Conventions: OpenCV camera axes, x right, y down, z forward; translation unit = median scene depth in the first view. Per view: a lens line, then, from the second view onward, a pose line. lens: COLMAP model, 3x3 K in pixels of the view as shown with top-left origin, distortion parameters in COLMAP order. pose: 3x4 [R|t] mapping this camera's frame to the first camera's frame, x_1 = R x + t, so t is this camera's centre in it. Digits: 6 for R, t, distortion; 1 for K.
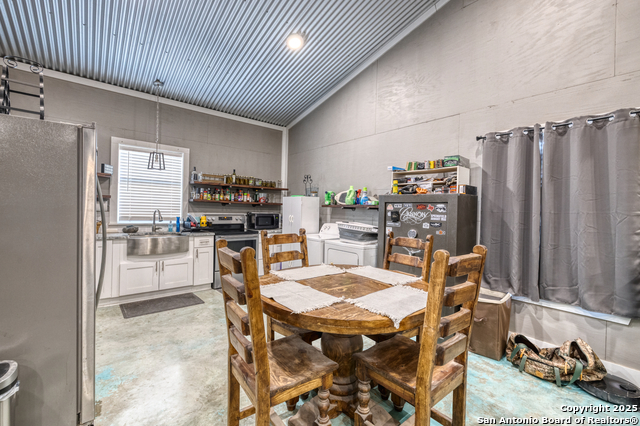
lens RADIAL K [[270.3, 0, 320.0], [0, 270.3, 213.0], [0, 0, 1]] dist [0.000240, 0.000277]
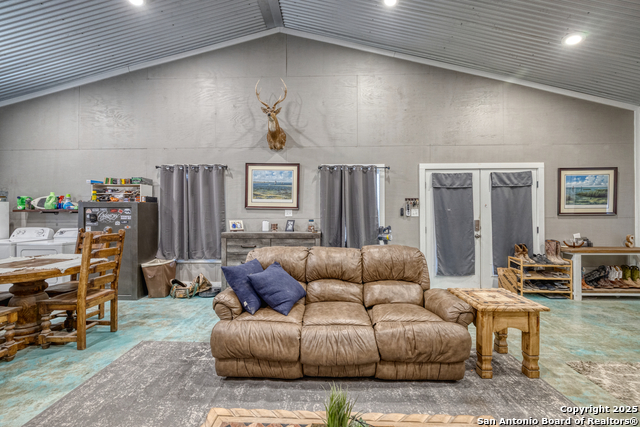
lens RADIAL K [[270.3, 0, 320.0], [0, 270.3, 213.5], [0, 0, 1]] dist [0.000240, 0.000277]
pose [[0.671106, -0.022865, 0.741009, 0.028386], [0.028532, 0.999580, 0.005003, 0.011855], [-0.740812, 0.017785, 0.671477, -0.531264]]
